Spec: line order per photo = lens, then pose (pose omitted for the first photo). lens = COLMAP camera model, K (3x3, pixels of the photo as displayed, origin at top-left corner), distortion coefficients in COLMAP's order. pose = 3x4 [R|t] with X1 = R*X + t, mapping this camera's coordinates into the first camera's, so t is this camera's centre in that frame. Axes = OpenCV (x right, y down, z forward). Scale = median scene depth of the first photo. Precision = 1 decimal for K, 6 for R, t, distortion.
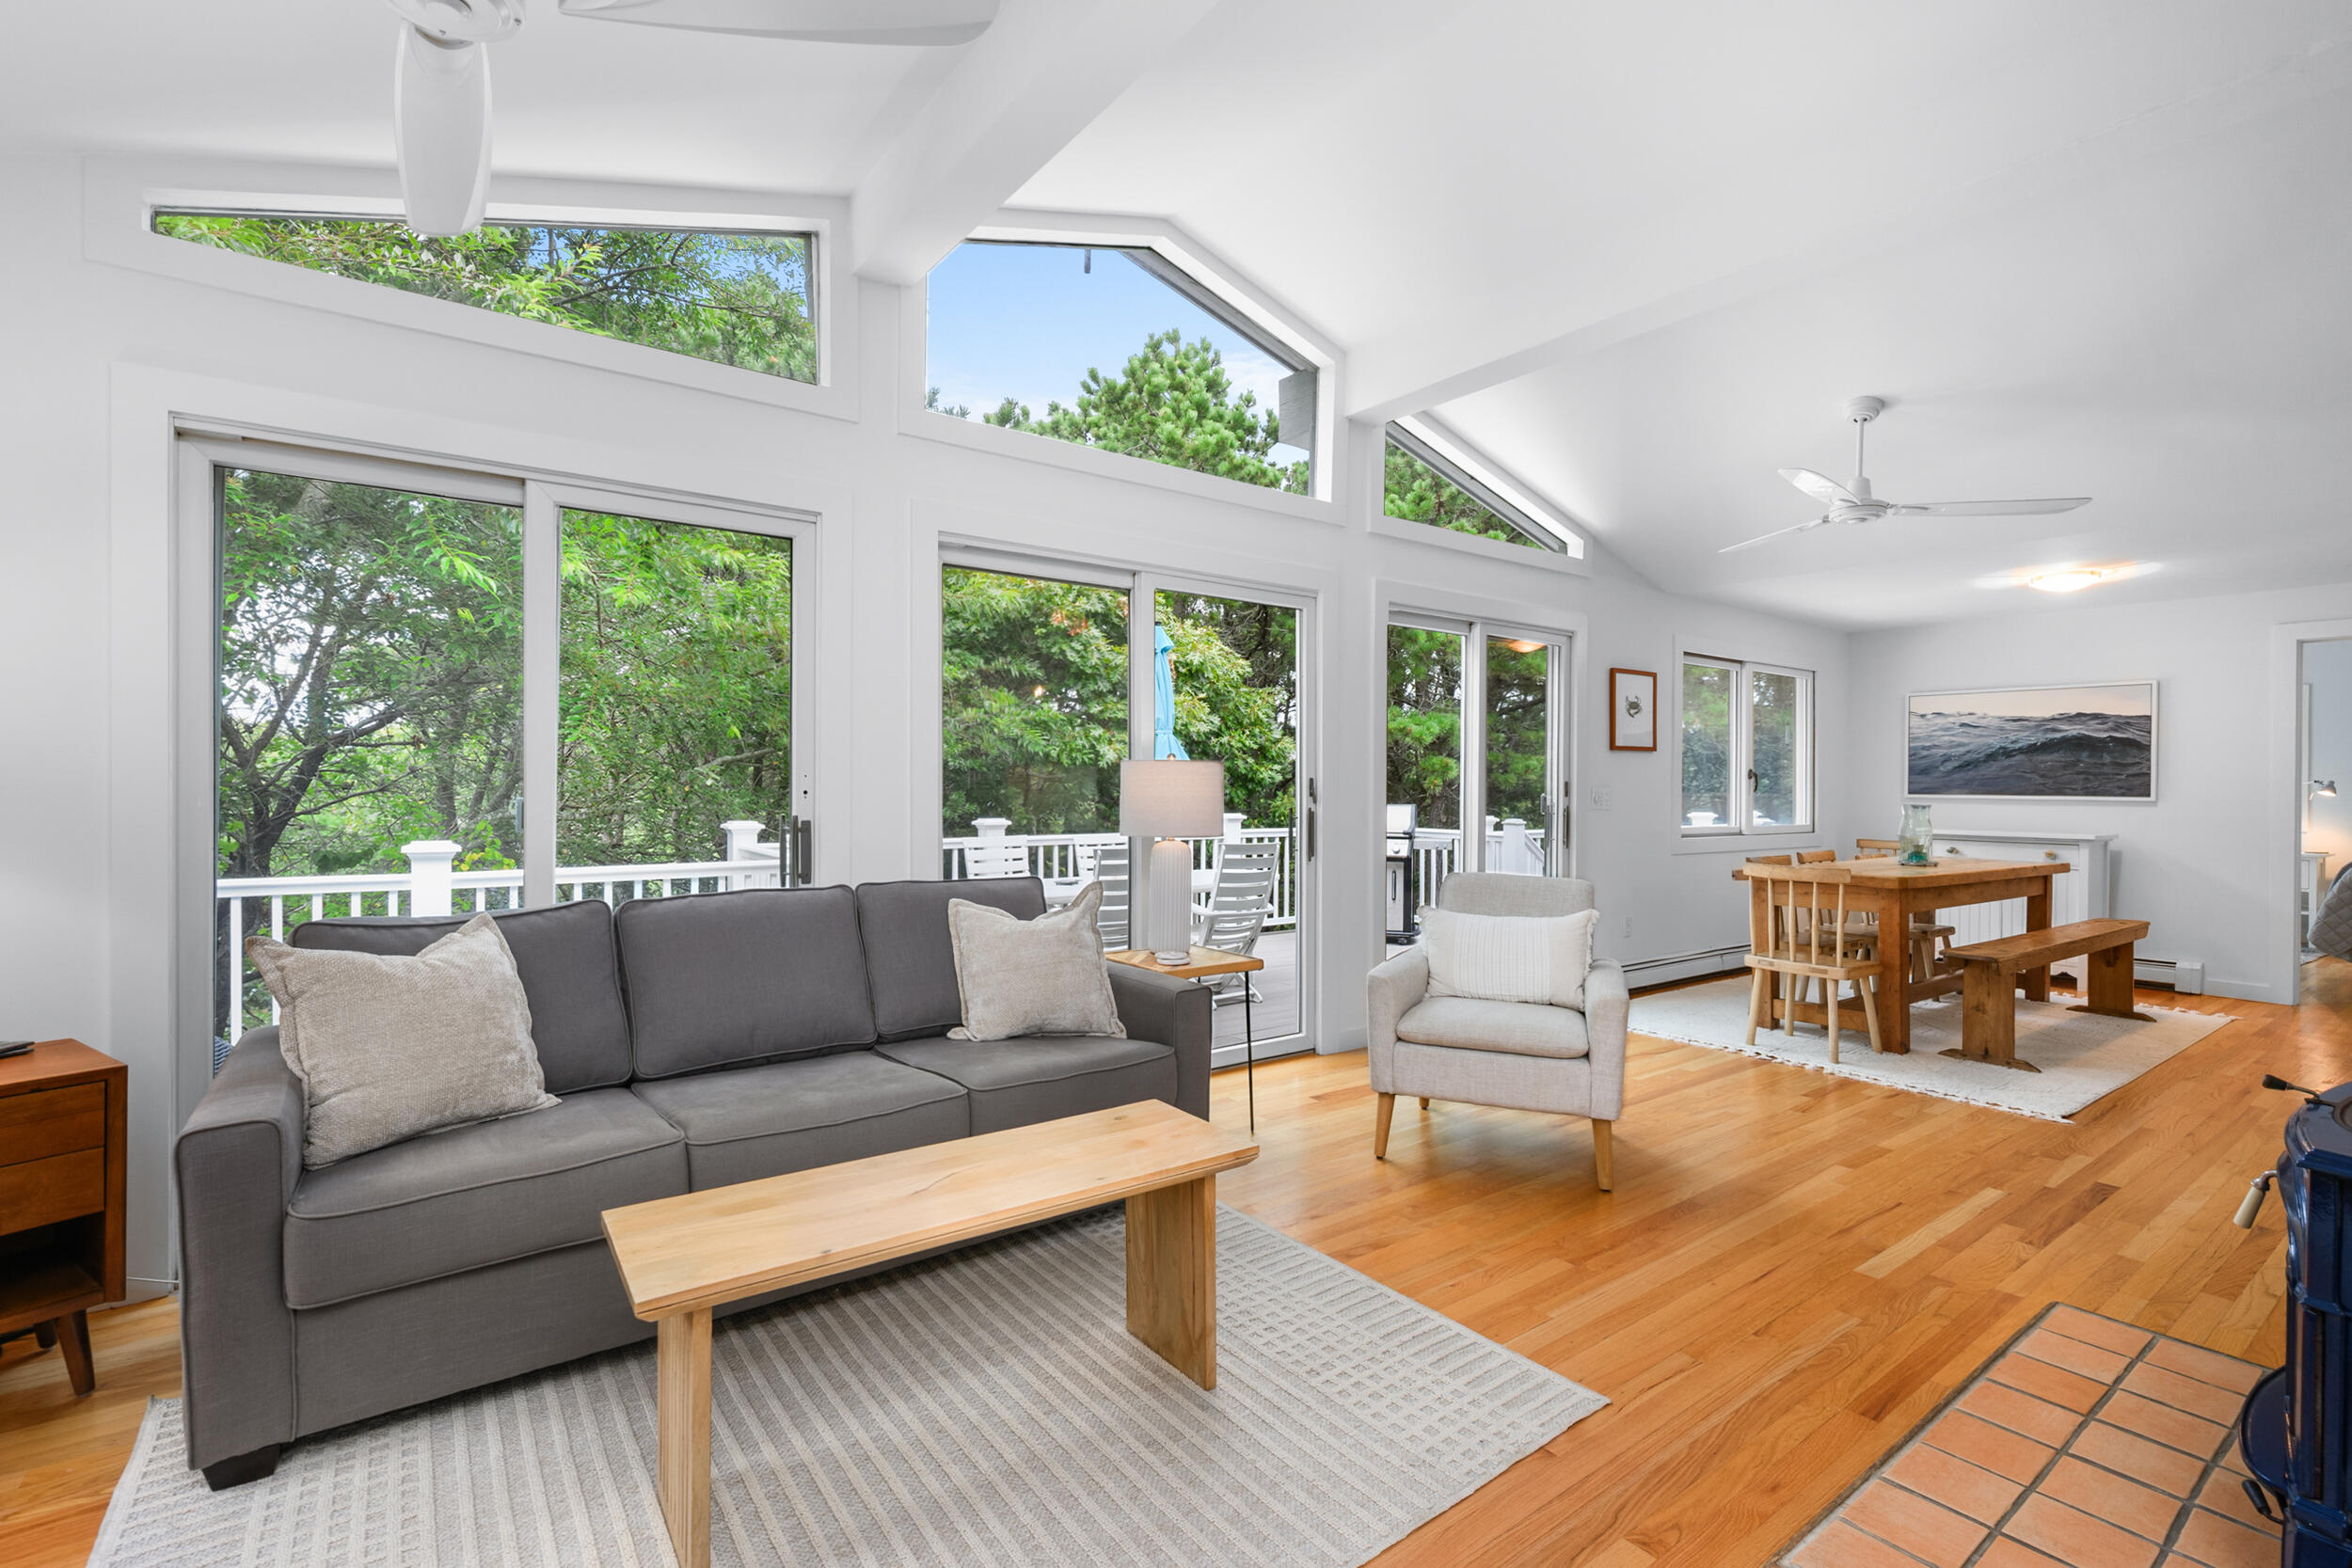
lens RADIAL K [[1072.6, 0, 1176.0], [0, 1072.6, 784.0], [0, 0, 1]] dist [0.003545, 0.000250]
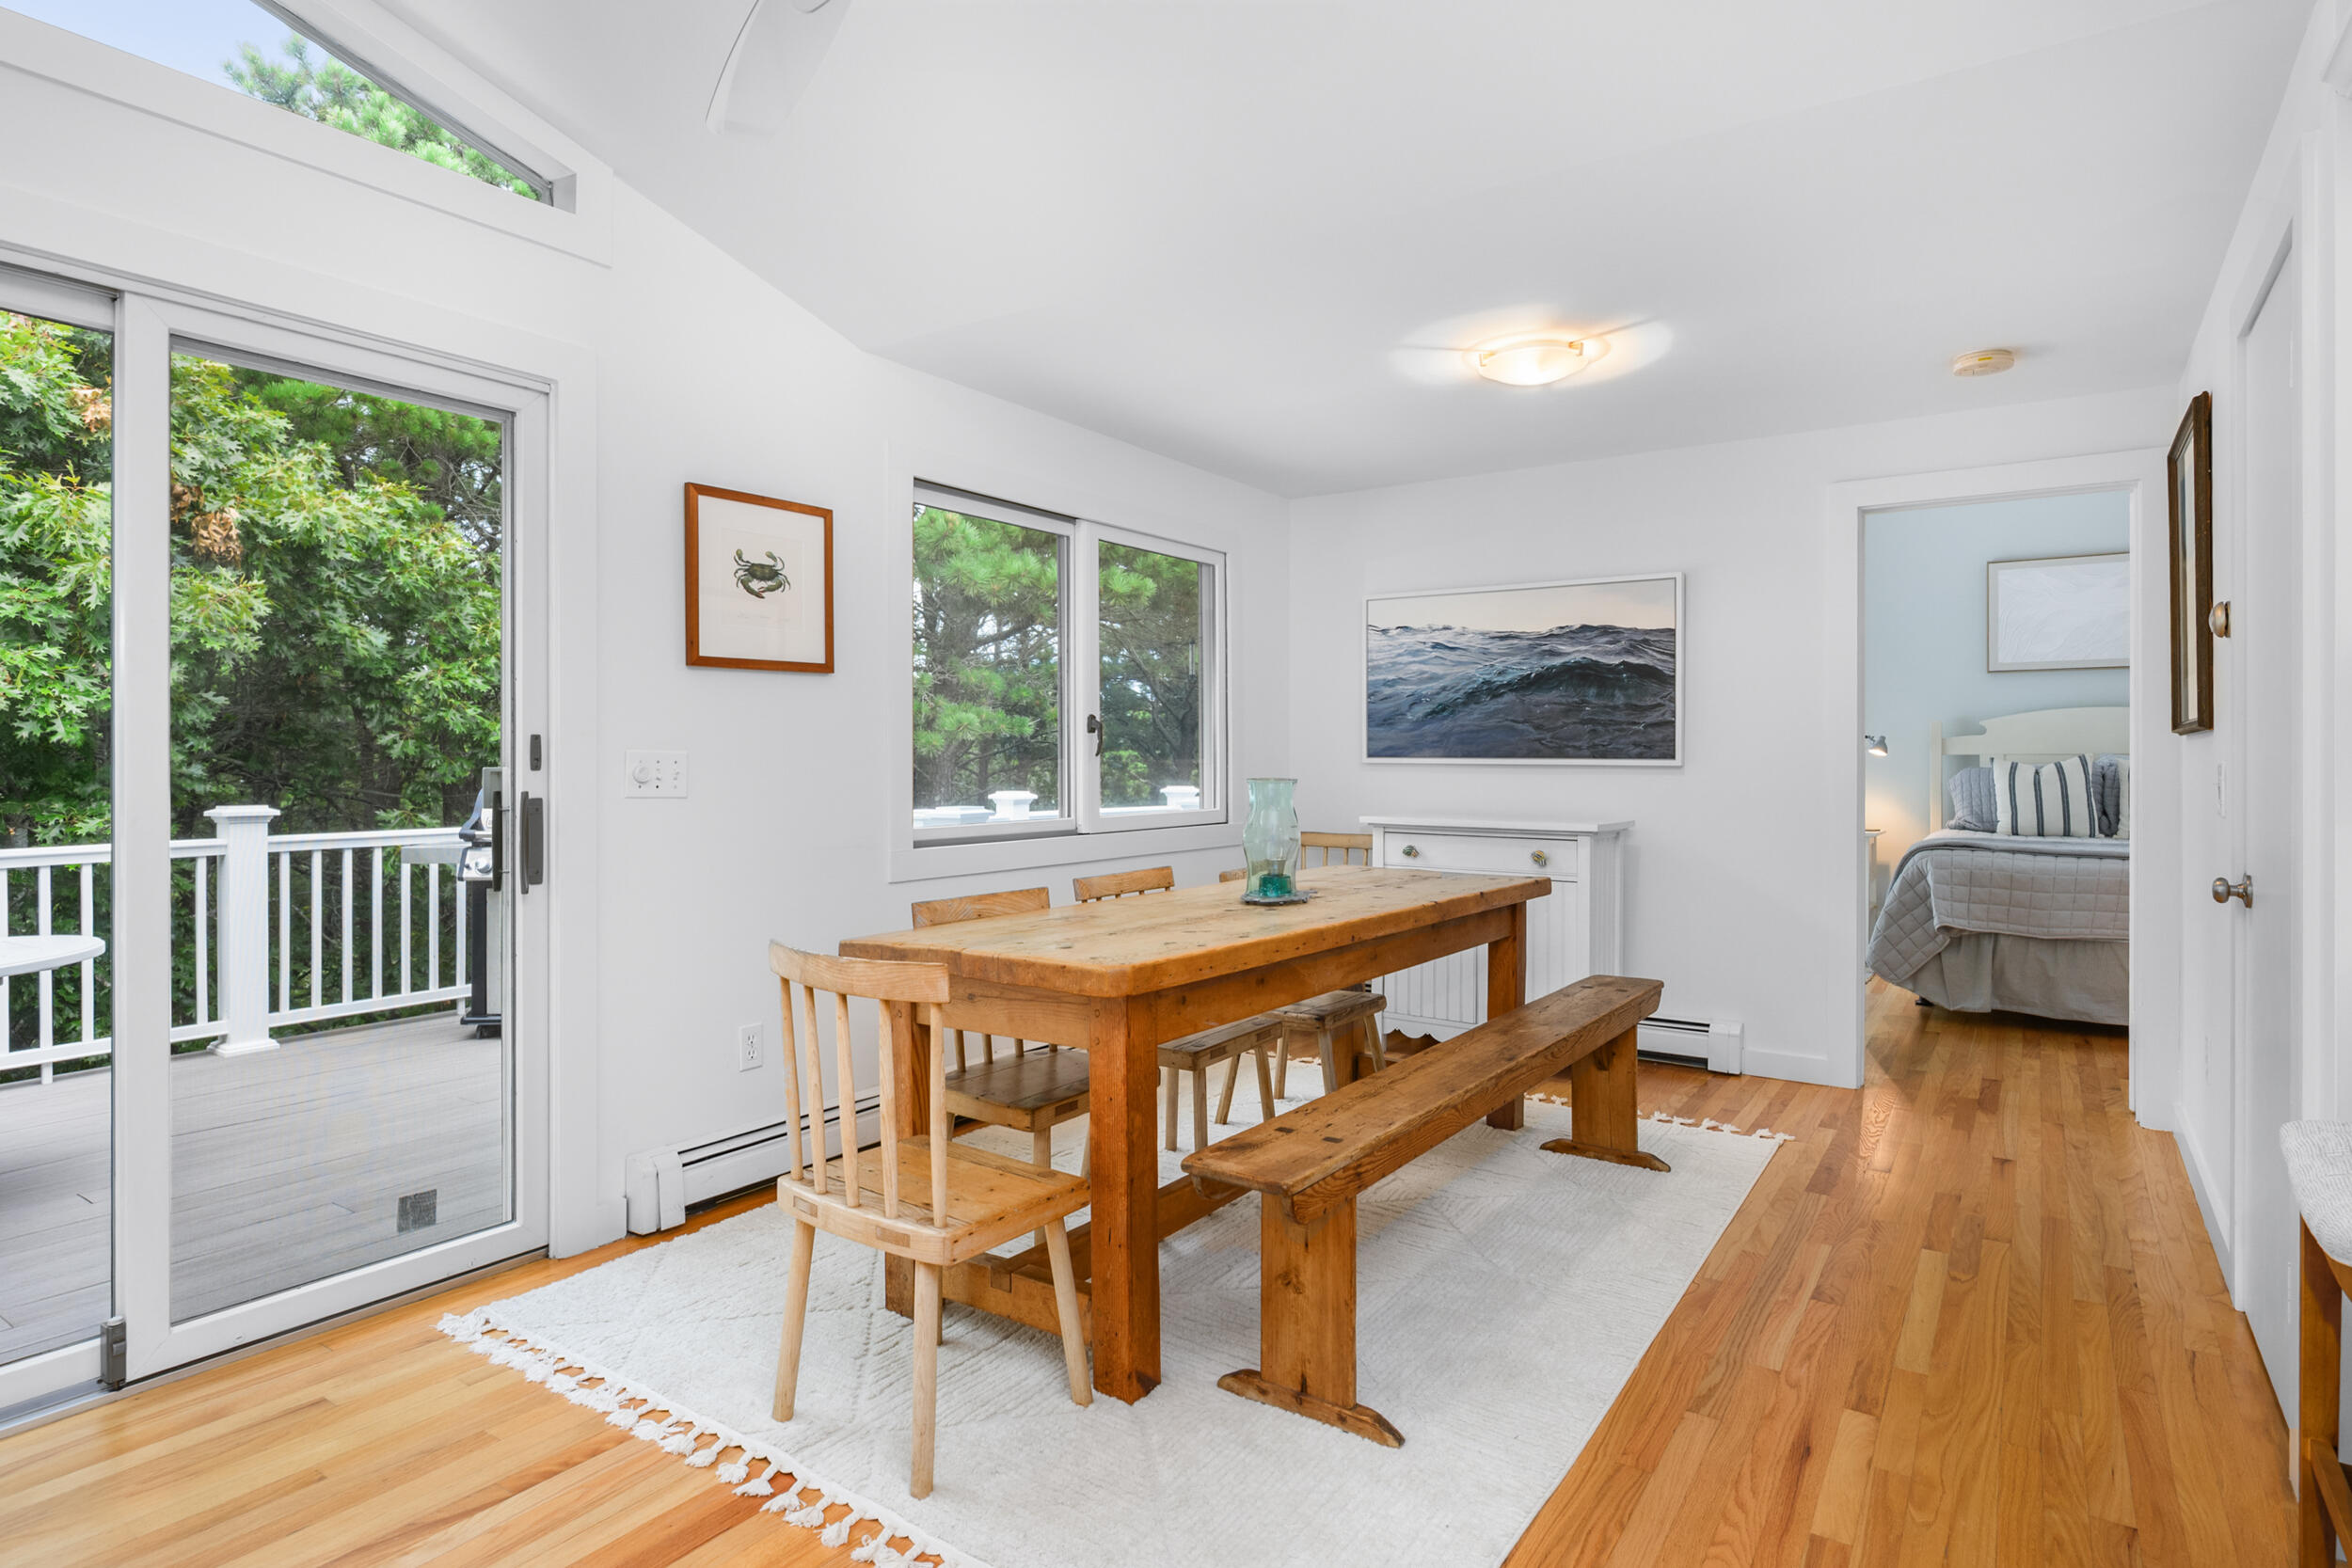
lens RADIAL K [[1237.1, 0, 1179.8], [0, 1237.1, 750.1], [0, 0, 1]] dist [0.002194, 0.000690]
pose [[0.948515, -0.005570, 0.316682, 0.402123], [0.005572, 0.999984, 0.000901, 0.004297], [-0.316682, 0.000910, 0.948531, 0.406280]]
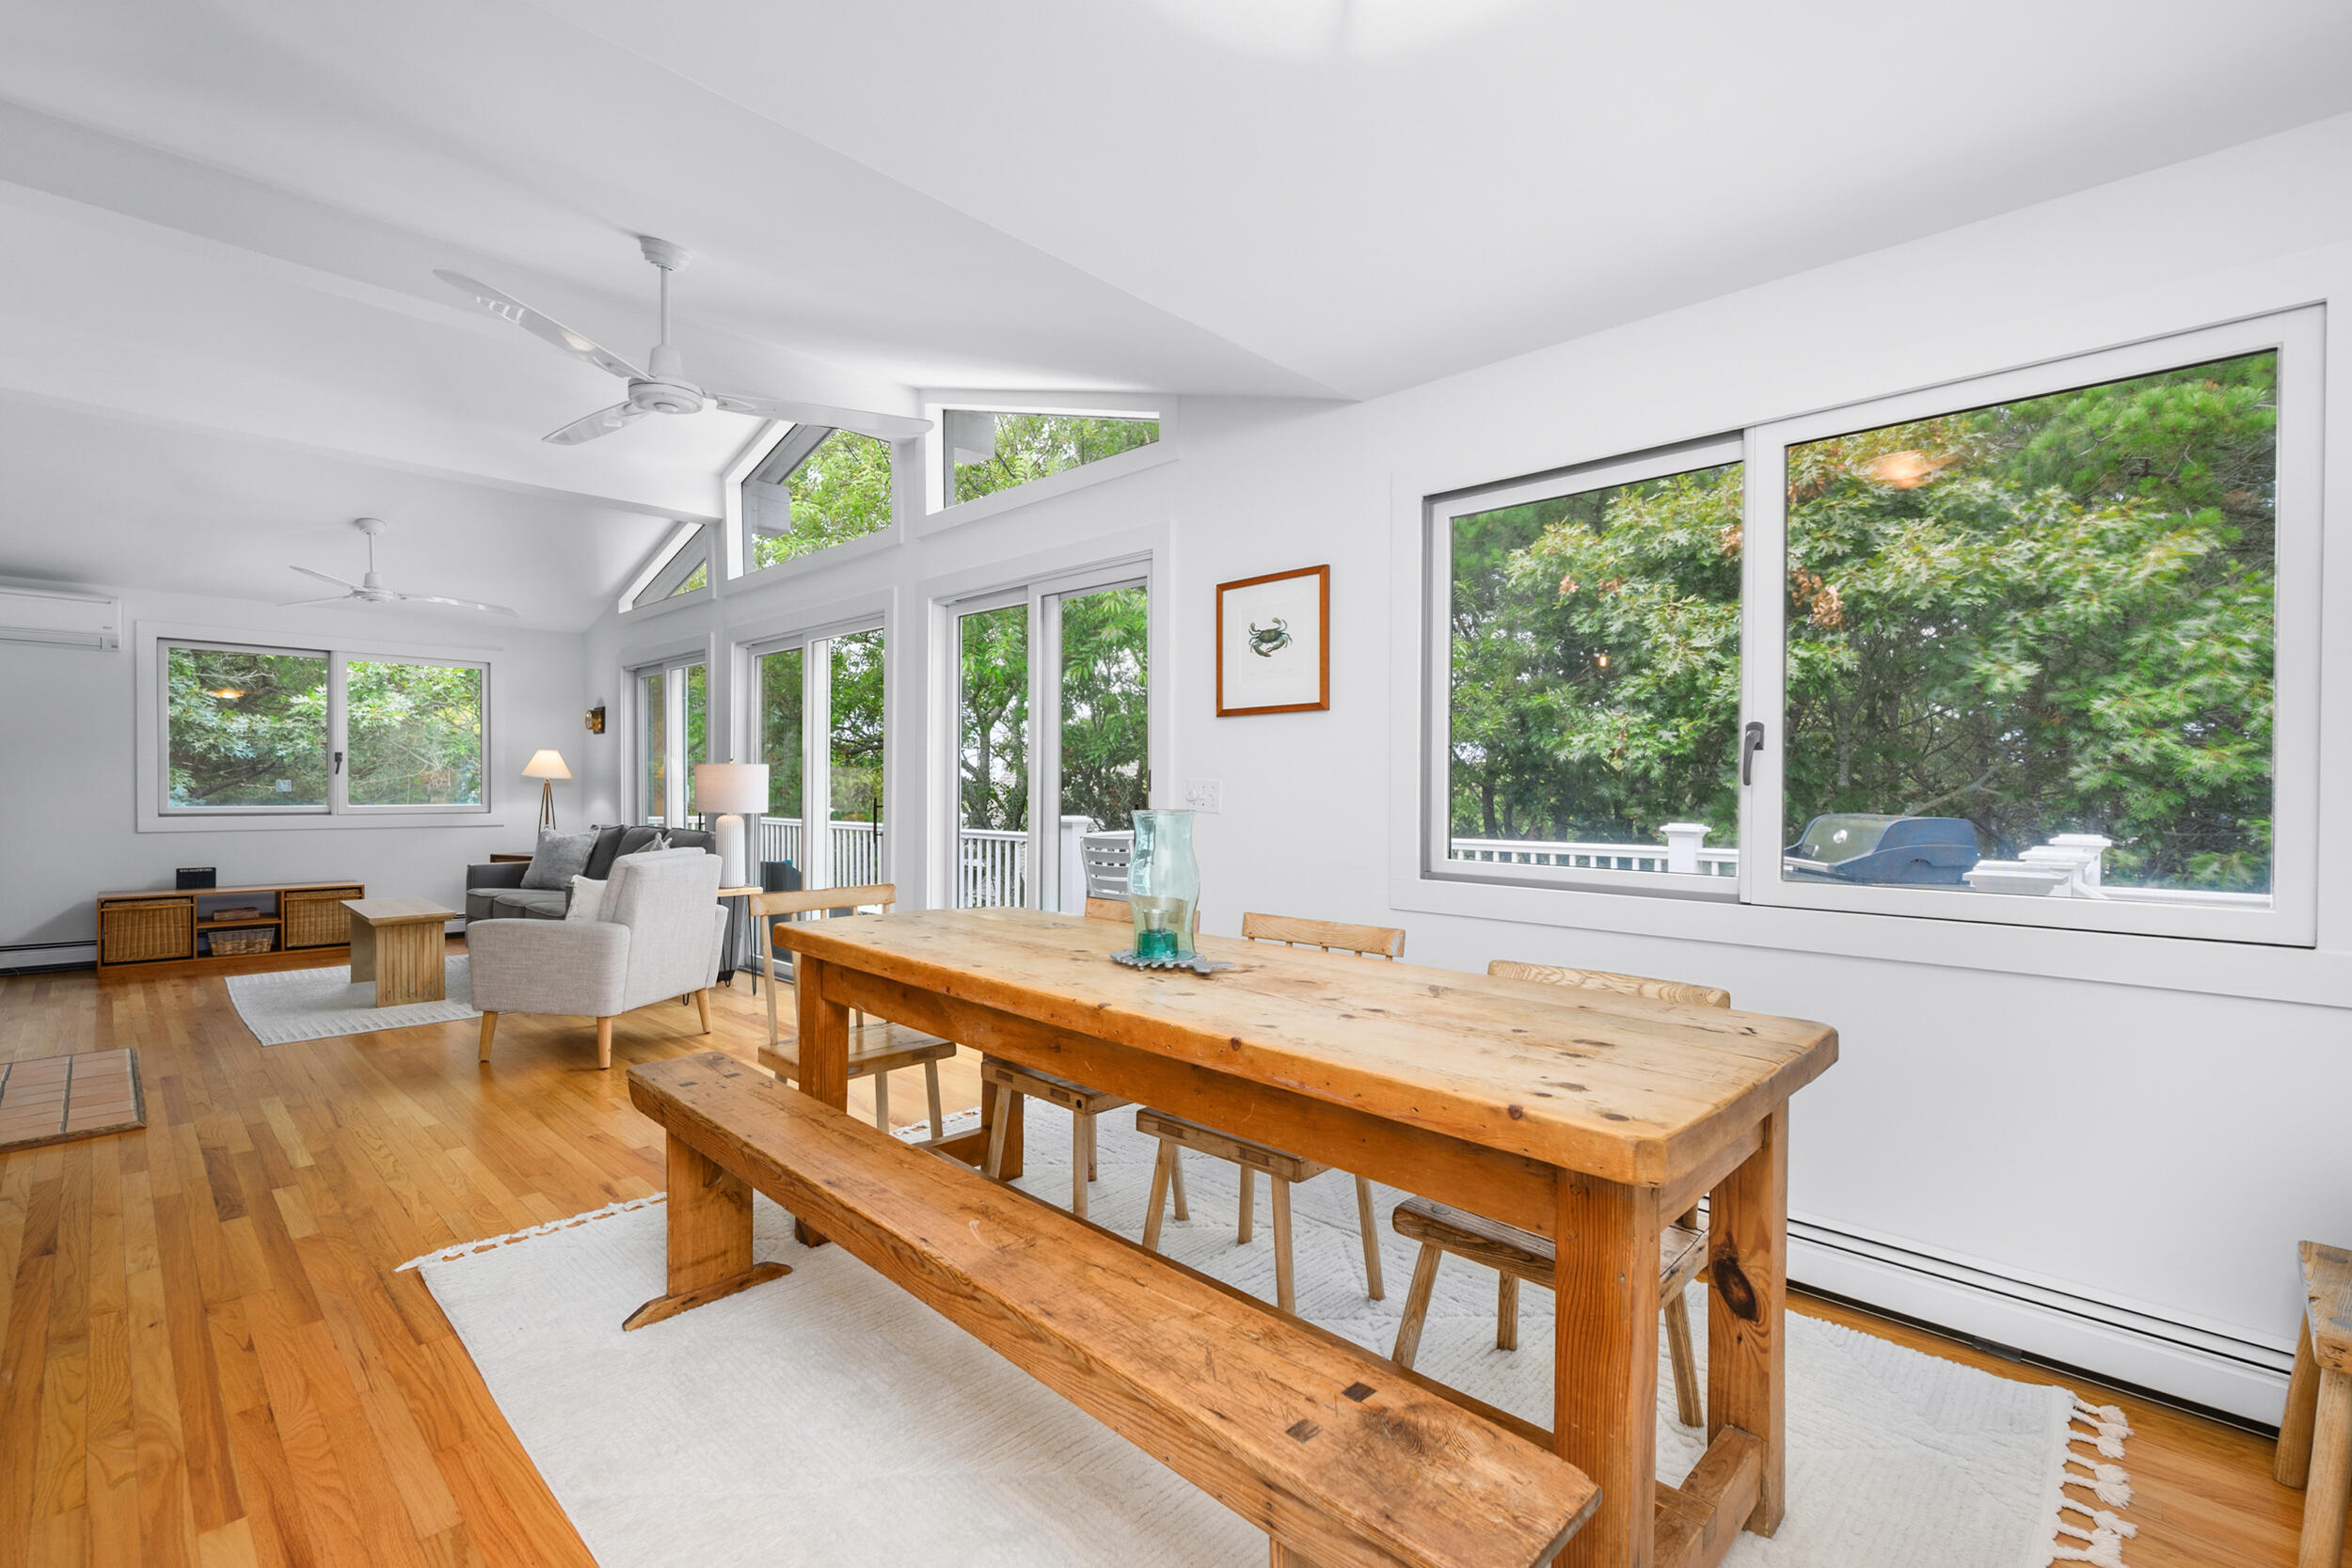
lens RADIAL K [[1018.3, 0, 1176.0], [0, 1018.3, 784.0], [0, 0, 1]] dist [-0.001258, -0.000316]
pose [[0.163387, -0.006552, -0.986540, 0.903983], [-0.001249, 0.999976, -0.006848, 0.010199], [0.986561, 0.002351, 0.163375, 0.808172]]
